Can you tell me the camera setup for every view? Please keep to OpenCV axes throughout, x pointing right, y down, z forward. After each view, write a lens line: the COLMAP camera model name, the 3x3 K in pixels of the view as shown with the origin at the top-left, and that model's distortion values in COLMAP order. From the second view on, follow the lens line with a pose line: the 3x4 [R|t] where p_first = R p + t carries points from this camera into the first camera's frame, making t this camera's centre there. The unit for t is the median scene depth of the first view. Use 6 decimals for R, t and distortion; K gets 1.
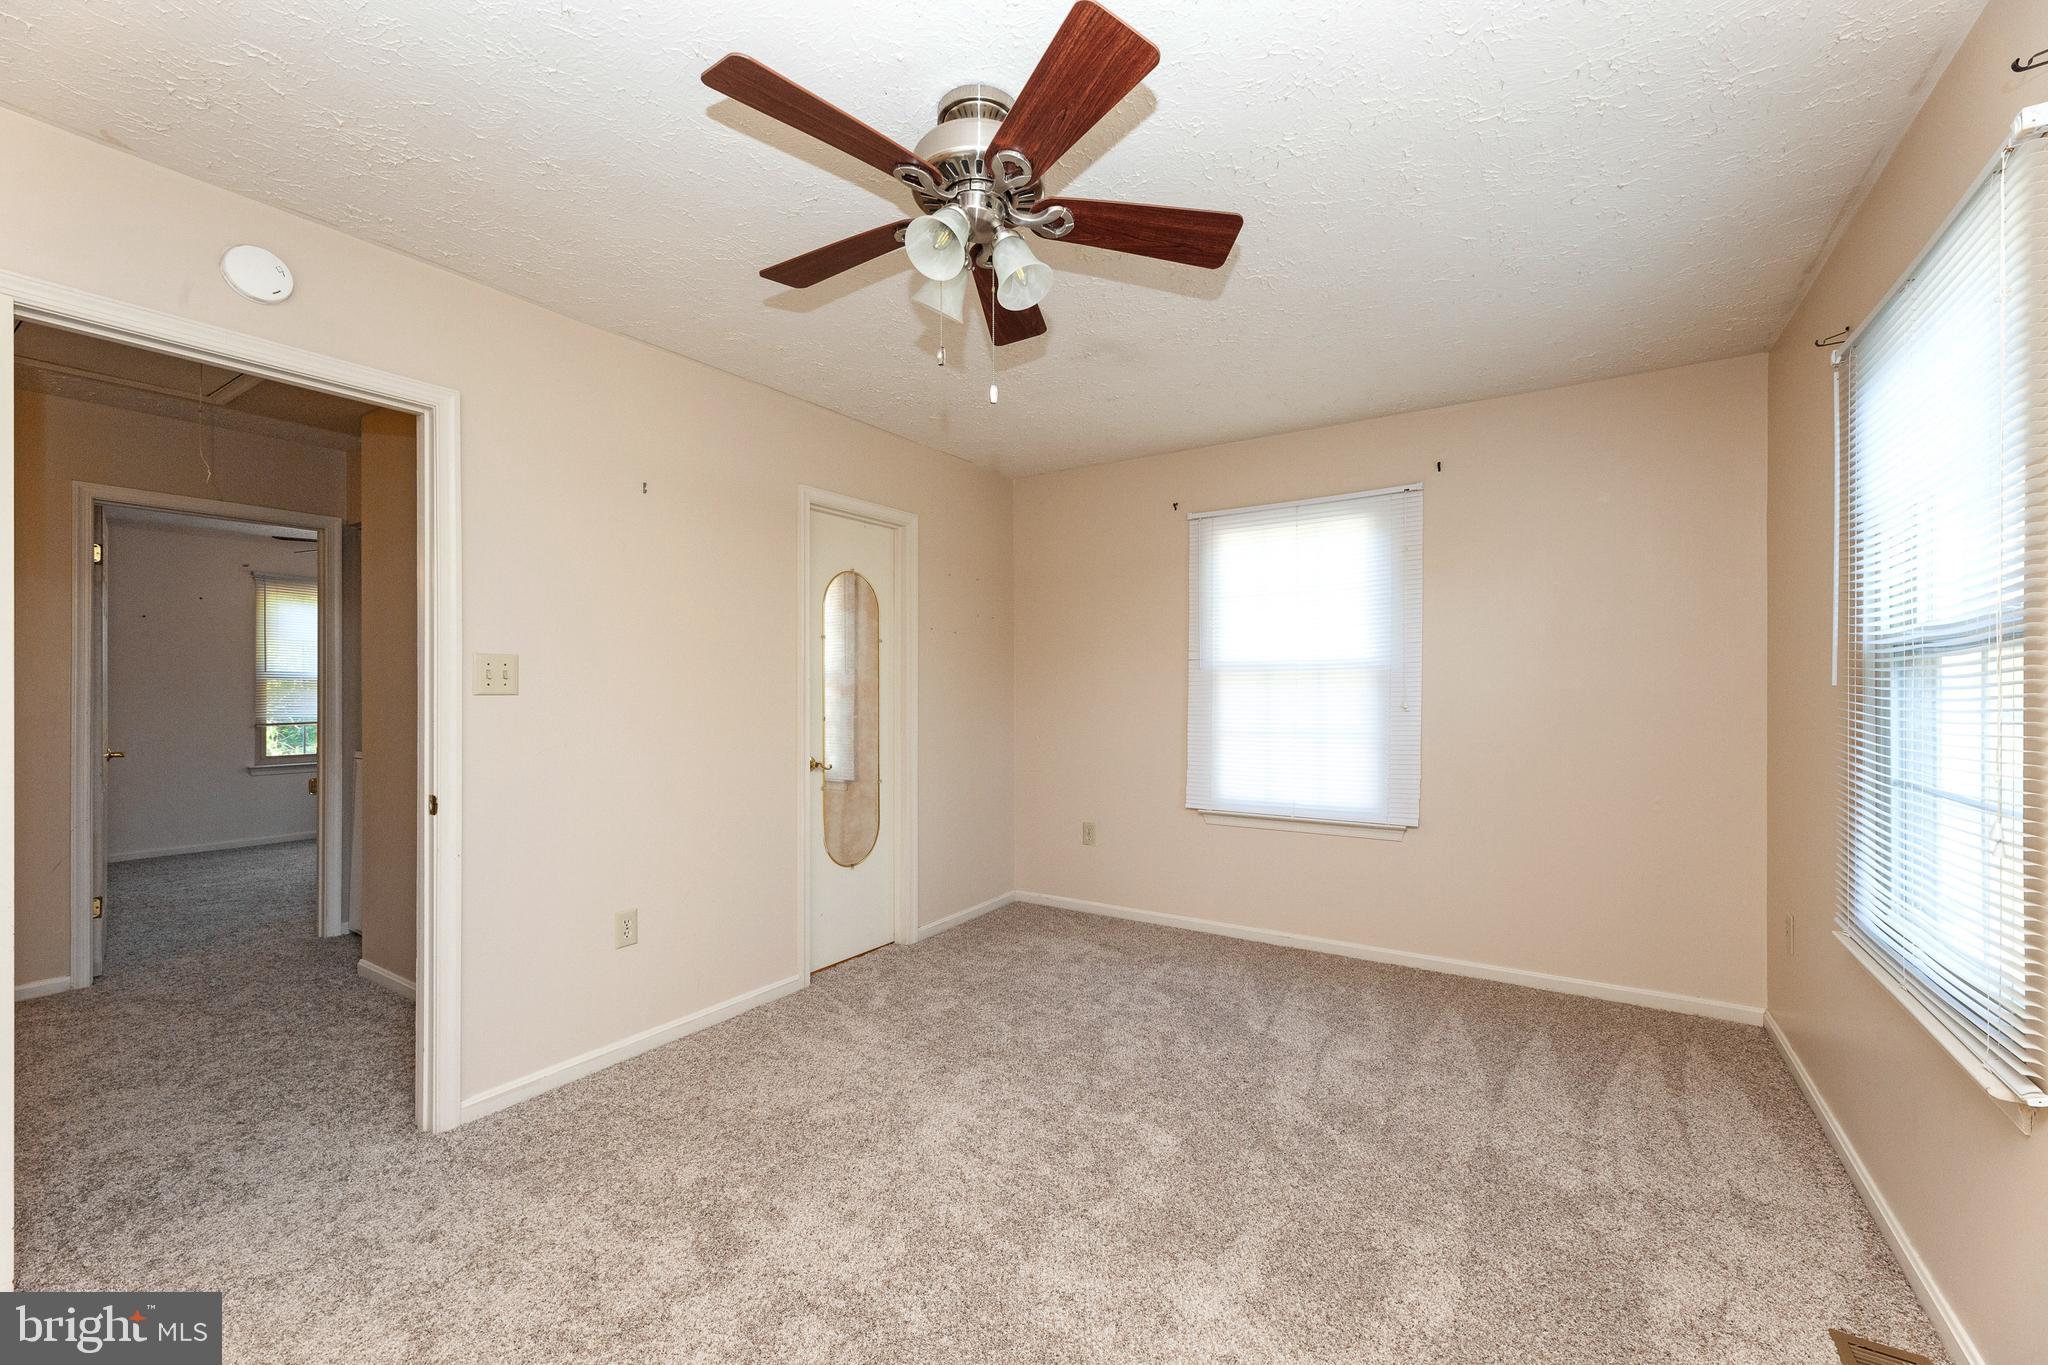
lens RADIAL K [[848.6, 0, 1027.7], [0, 848.6, 639.7], [0, 0, 1]] dist [-0.002446, -0.000182]
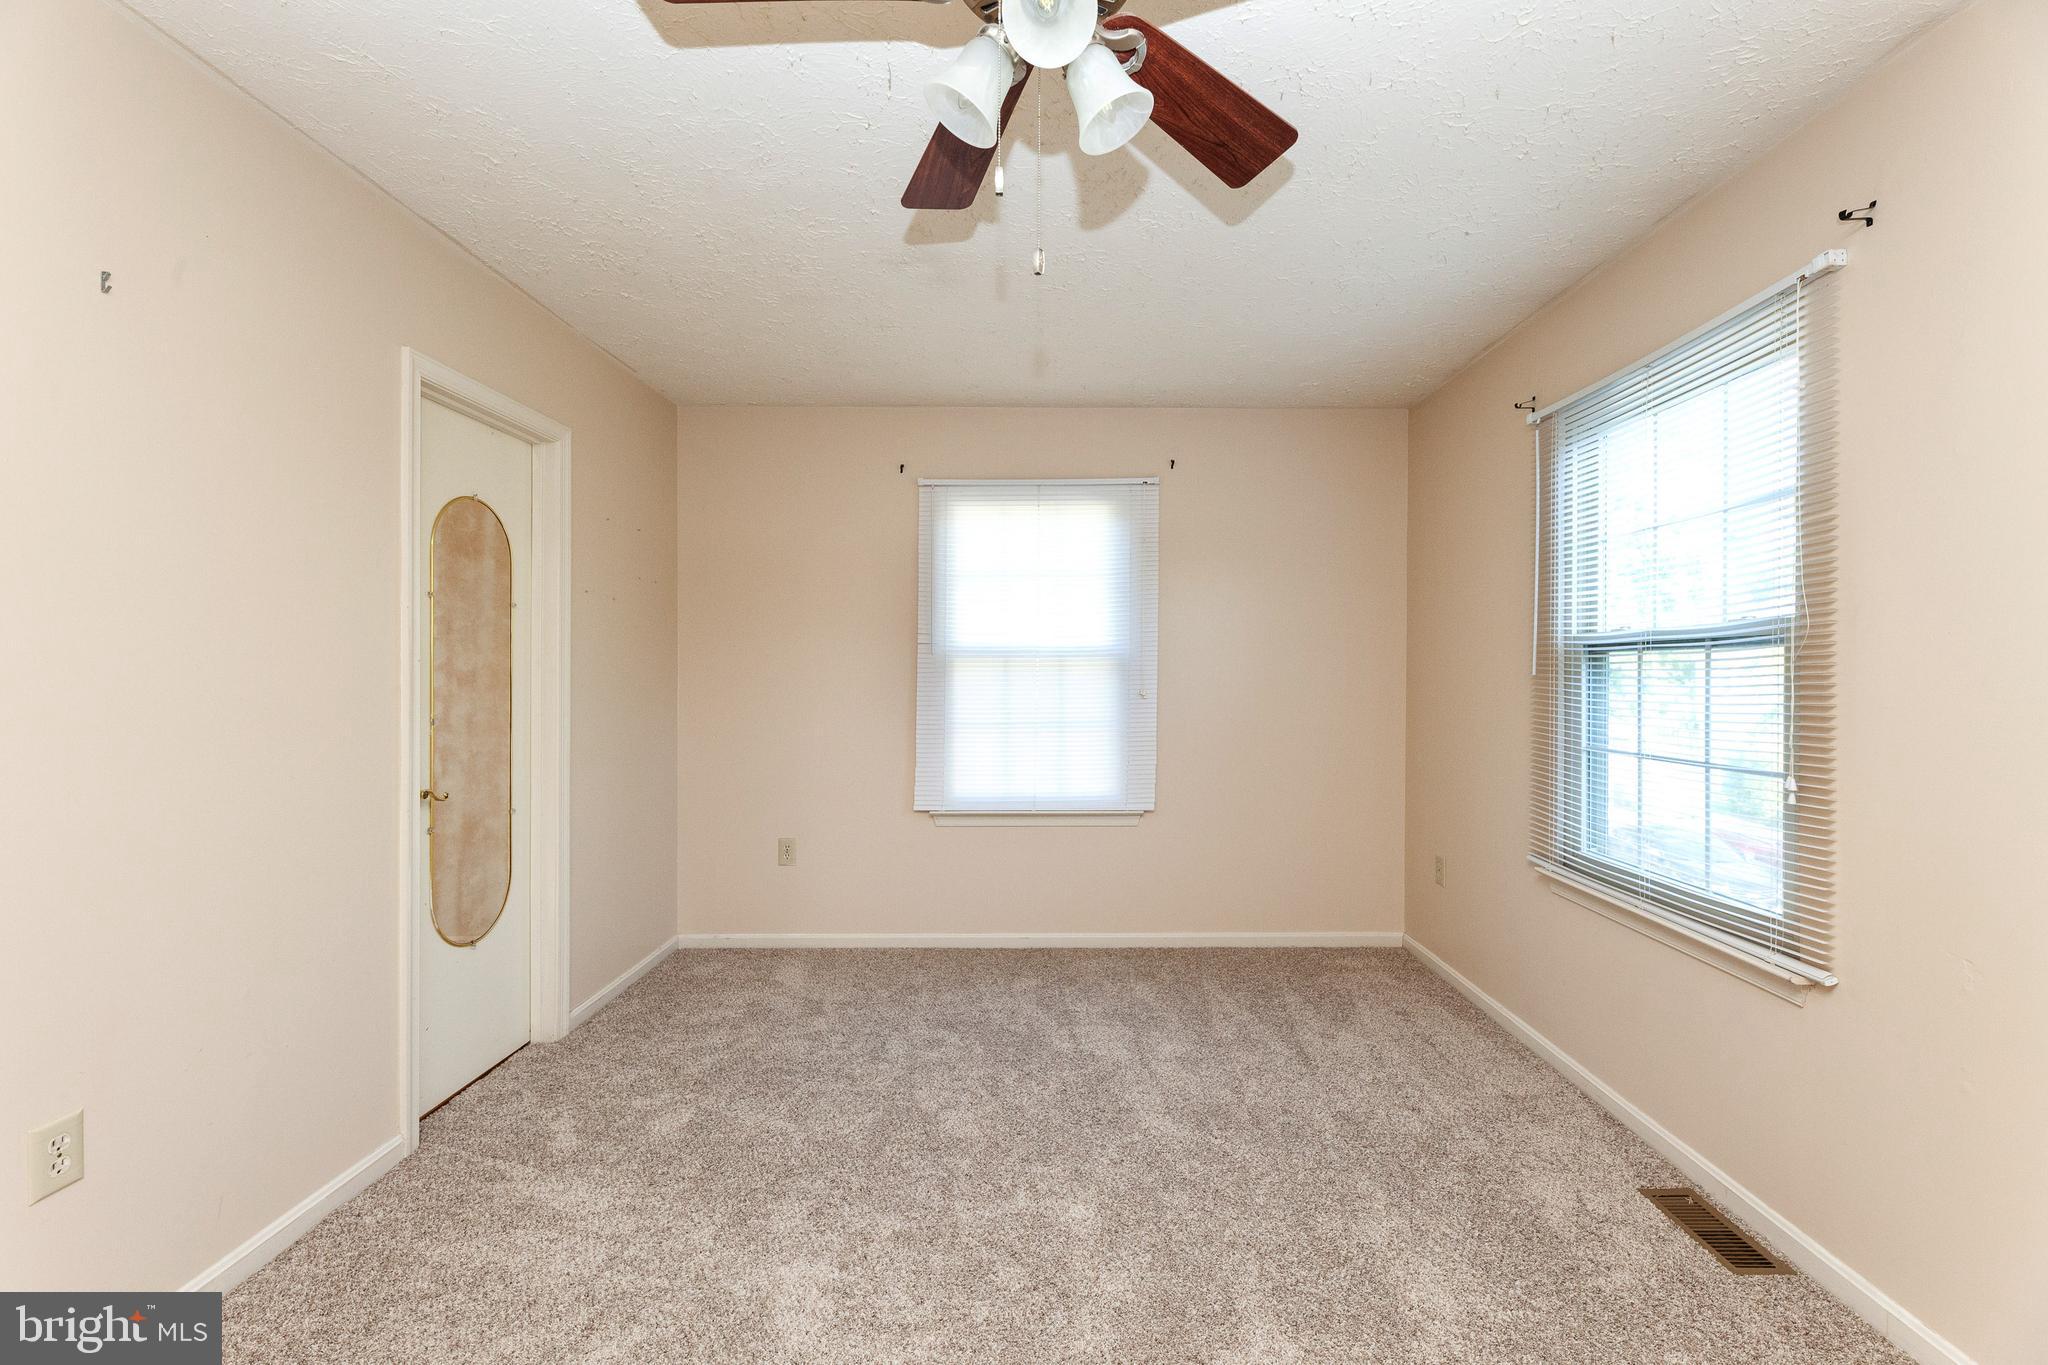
lens RADIAL K [[848.6, 0, 1027.7], [0, 848.6, 639.7], [0, 0, 1]] dist [-0.002446, -0.000182]
pose [[0.823576, 0.025927, 0.566614, -0.249303], [-0.035319, 0.999360, 0.005608, 0.012287], [-0.566106, -0.024631, 0.823965, 0.234687]]
